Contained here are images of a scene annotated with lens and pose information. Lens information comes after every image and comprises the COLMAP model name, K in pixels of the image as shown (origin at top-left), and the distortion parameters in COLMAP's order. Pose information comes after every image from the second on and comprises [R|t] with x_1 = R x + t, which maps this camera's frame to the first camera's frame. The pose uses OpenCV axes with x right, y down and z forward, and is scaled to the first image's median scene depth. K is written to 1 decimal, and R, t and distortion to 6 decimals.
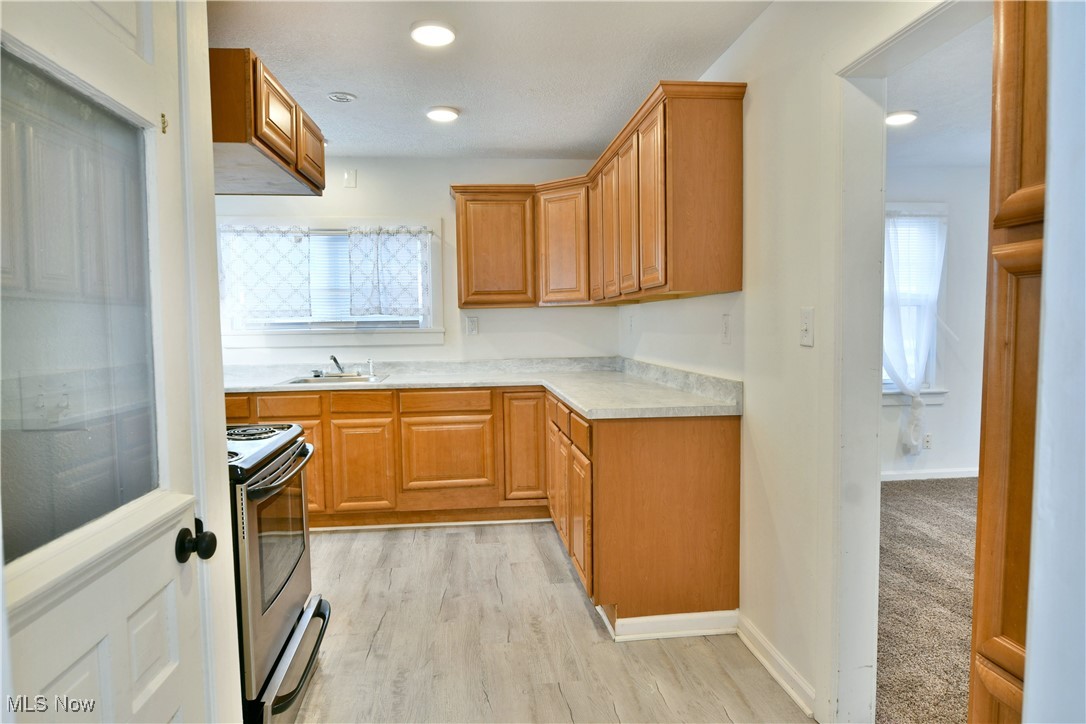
lens RADIAL K [[655.5, 0, 542.3], [0, 655.5, 370.2], [0, 0, 1]] dist [-0.012339, -0.005326]
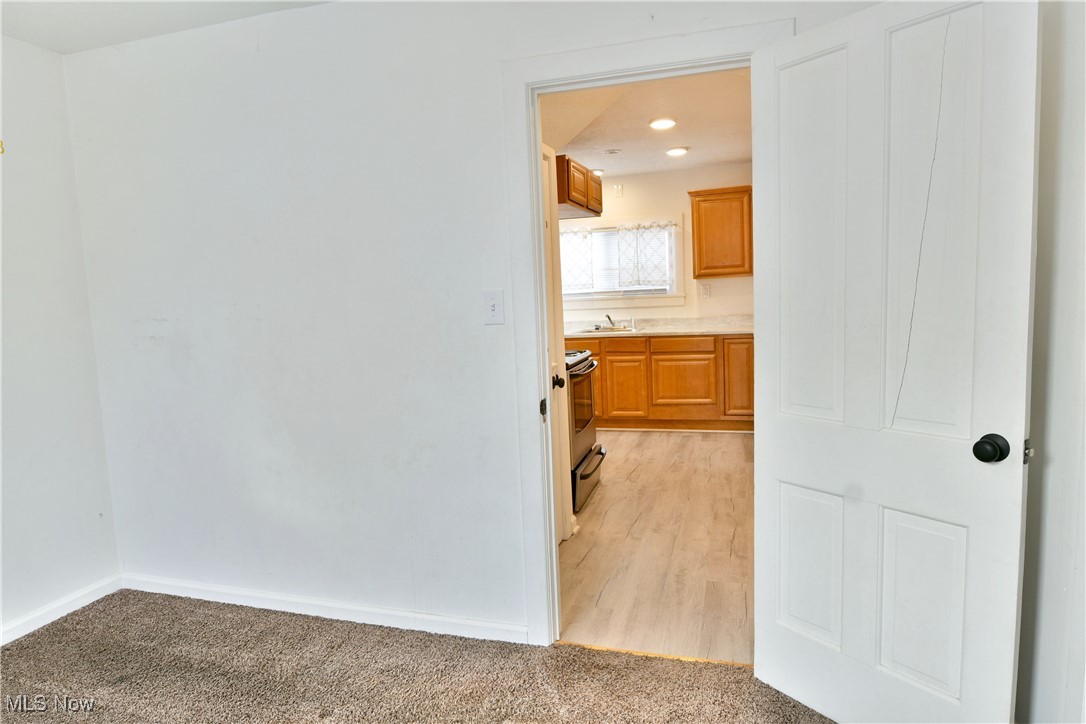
lens RADIAL K [[655.5, 0, 549.0], [0, 655.5, 357.5], [0, 0, 1]] dist [-0.012339, -0.005326]
pose [[0.921676, 0.009323, -0.387848, 0.138528], [0.004845, 0.999357, 0.035537, 0.022157], [0.387930, -0.034633, 0.921038, -0.433140]]
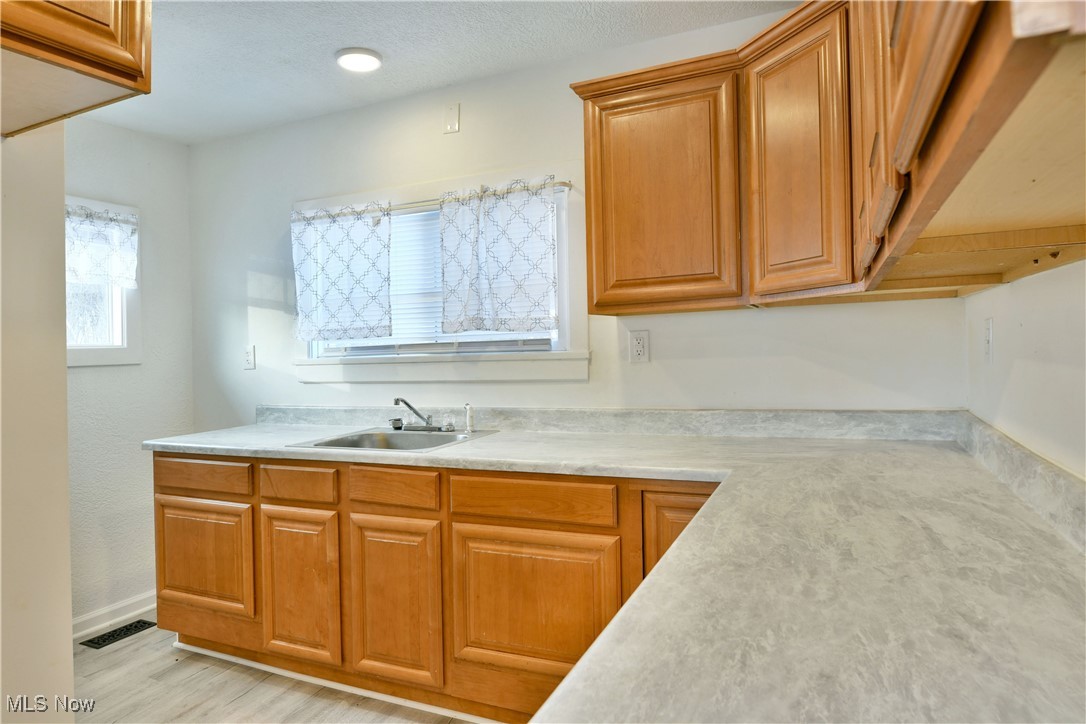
lens RADIAL K [[655.5, 0, 520.8], [0, 655.5, 361.1], [0, 0, 1]] dist [-0.012339, -0.005326]
pose [[0.849189, -0.002683, -0.528083, 0.110896], [-0.016041, 0.999395, -0.030874, -0.041963], [0.527846, 0.034689, 0.848632, 0.550865]]
